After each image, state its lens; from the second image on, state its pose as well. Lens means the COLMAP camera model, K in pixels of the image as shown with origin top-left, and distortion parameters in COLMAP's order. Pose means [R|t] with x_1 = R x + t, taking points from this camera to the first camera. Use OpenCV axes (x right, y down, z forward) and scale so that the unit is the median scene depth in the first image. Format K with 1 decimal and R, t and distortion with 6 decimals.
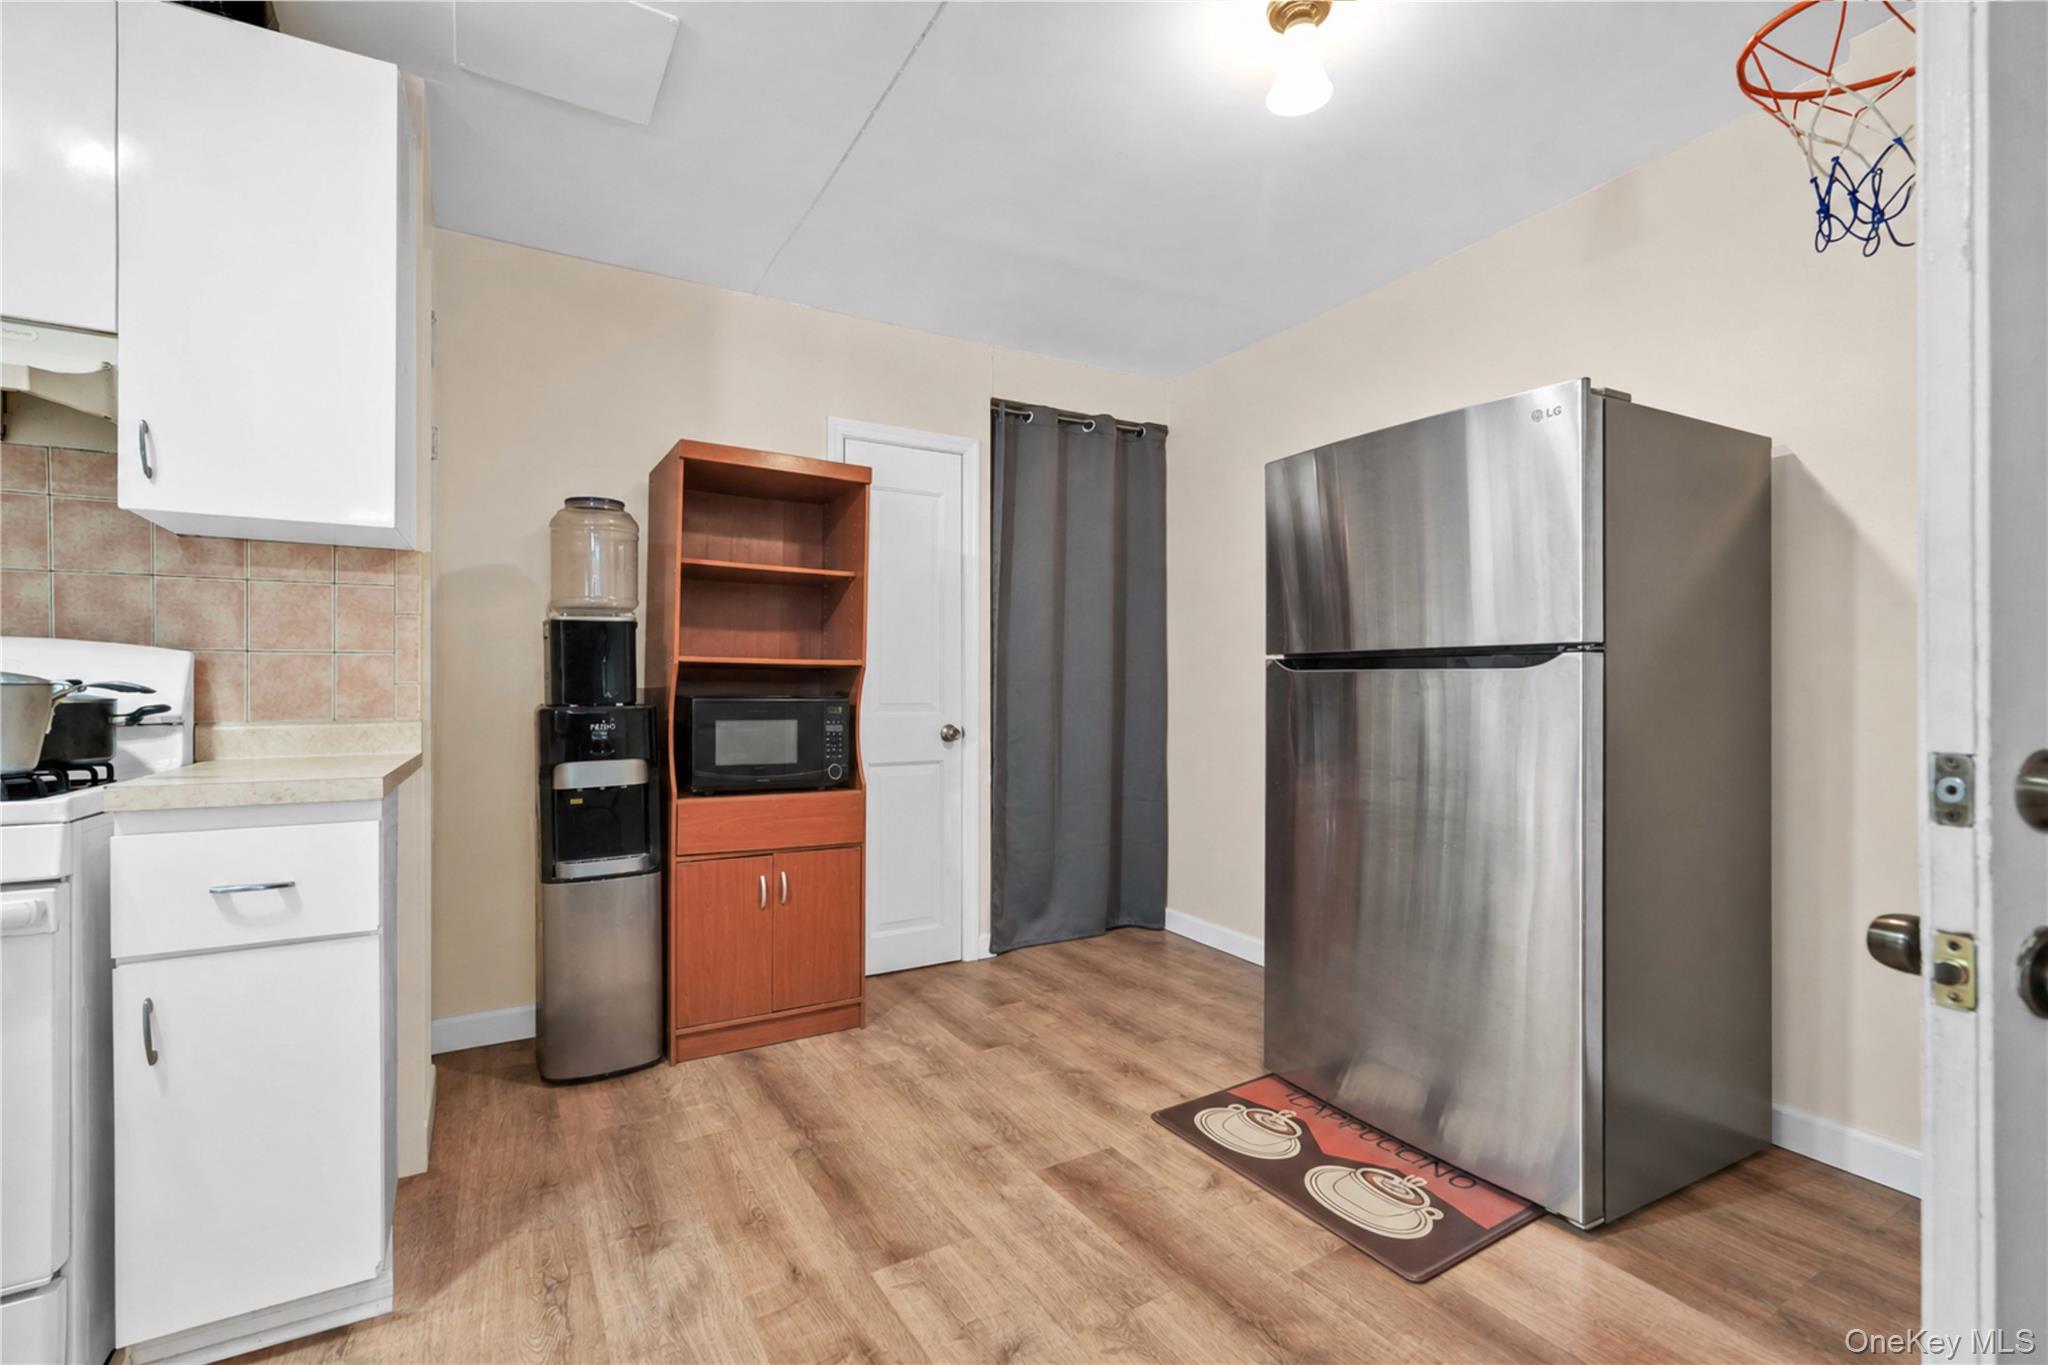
lens RADIAL K [[907.8, 0, 1020.8], [0, 907.8, 689.0], [0, 0, 1]] dist [-0.013101, 0.000245]
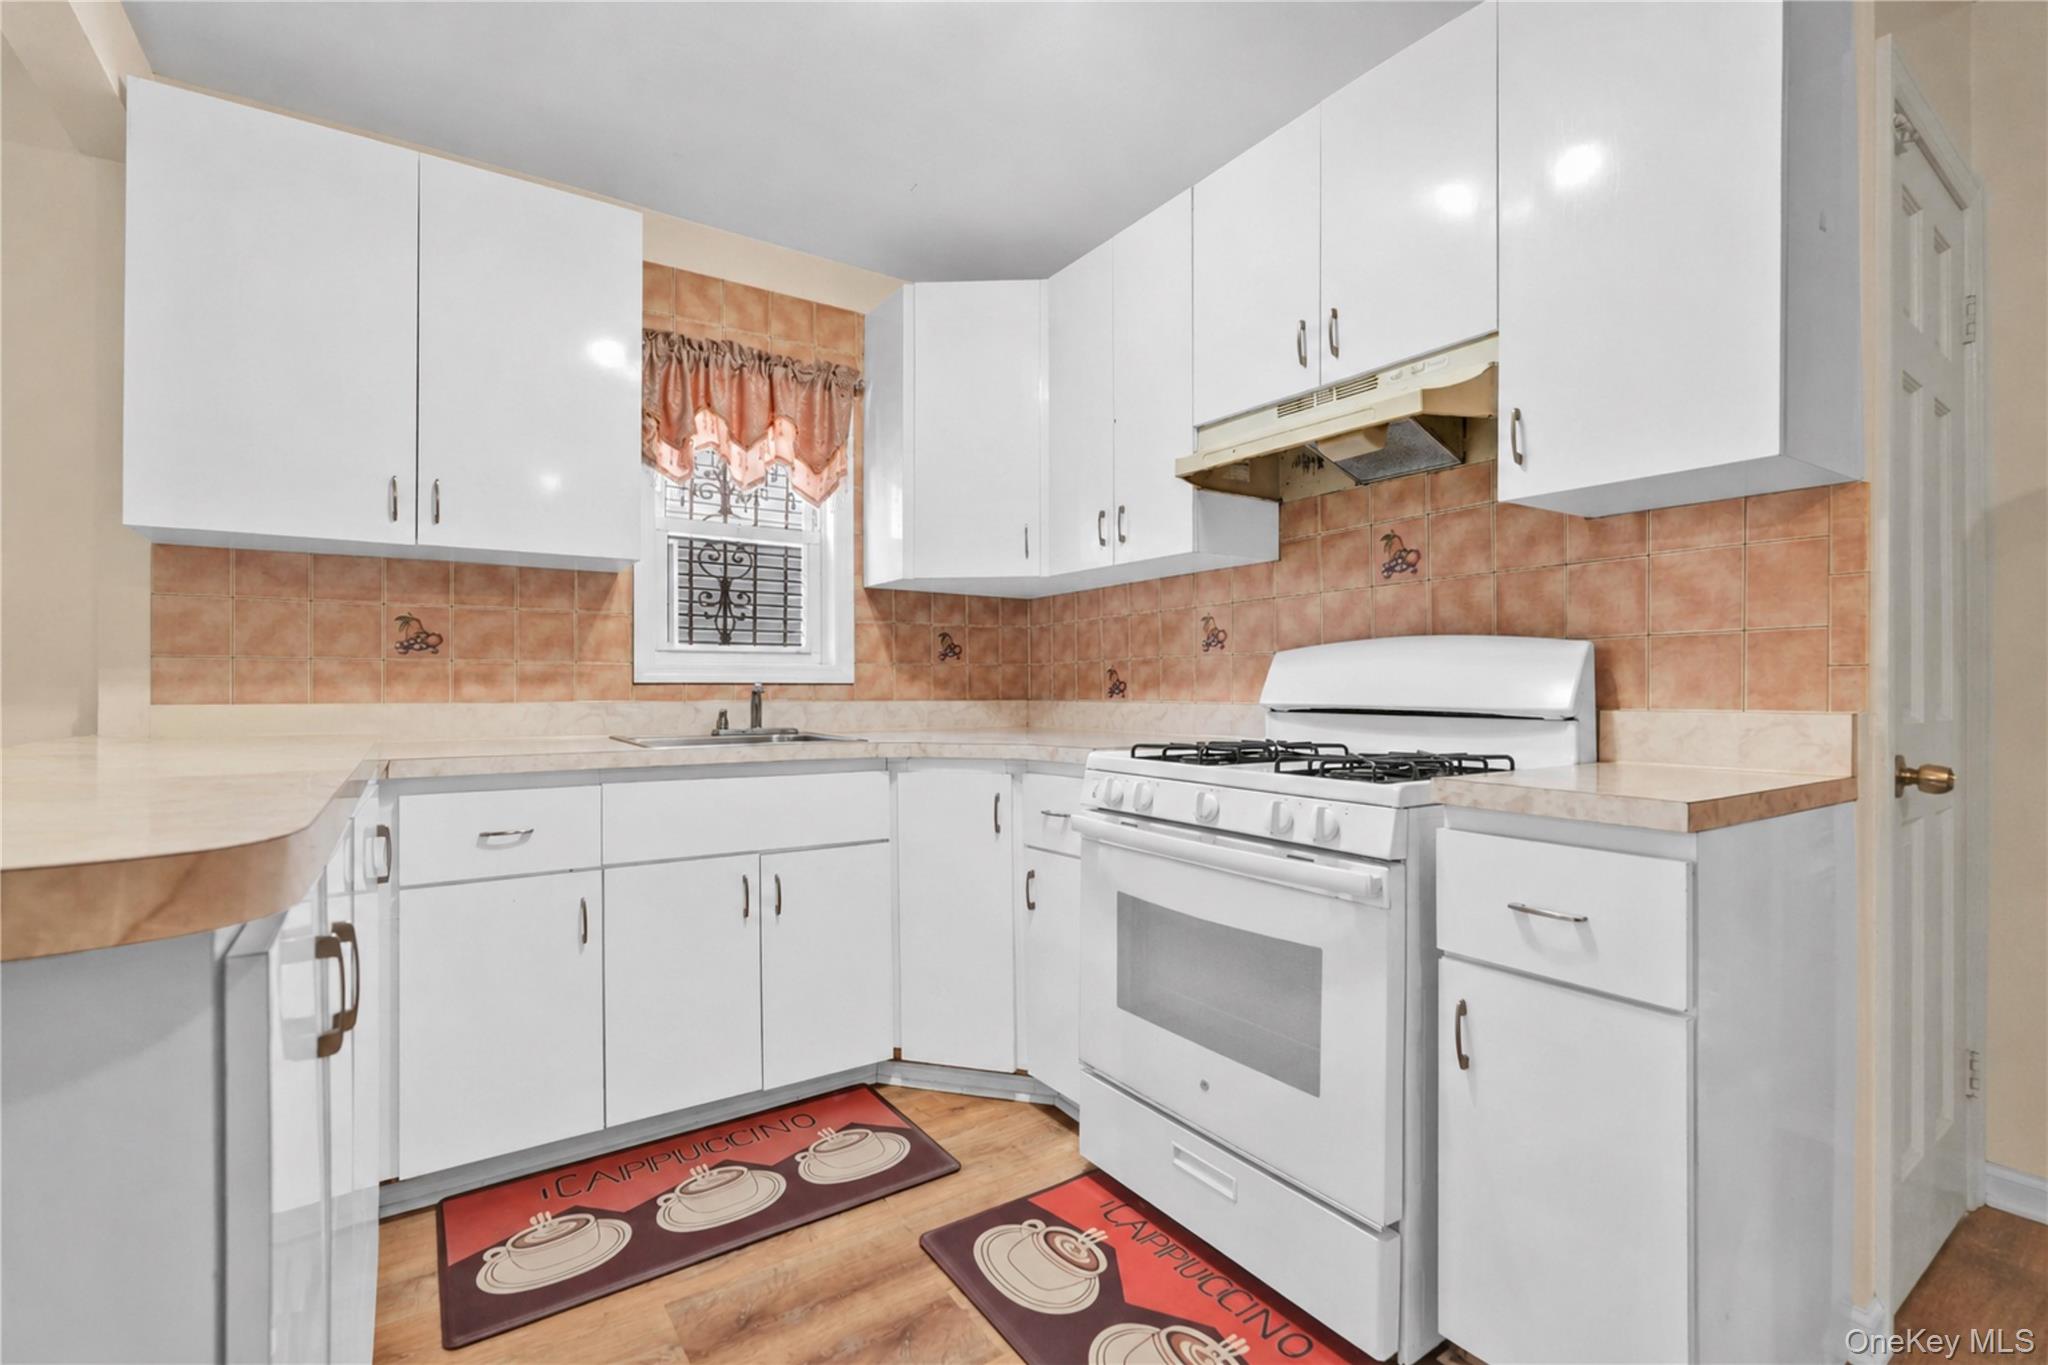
lens RADIAL K [[907.8, 0, 1019.0], [0, 907.8, 684.4], [0, 0, 1]] dist [-0.013101, 0.000245]
pose [[0.030857, 0.001259, -0.999523, -0.006224], [0.004359, 0.999990, 0.001395, -0.000807], [0.999514, -0.004400, 0.030851, 0.424722]]
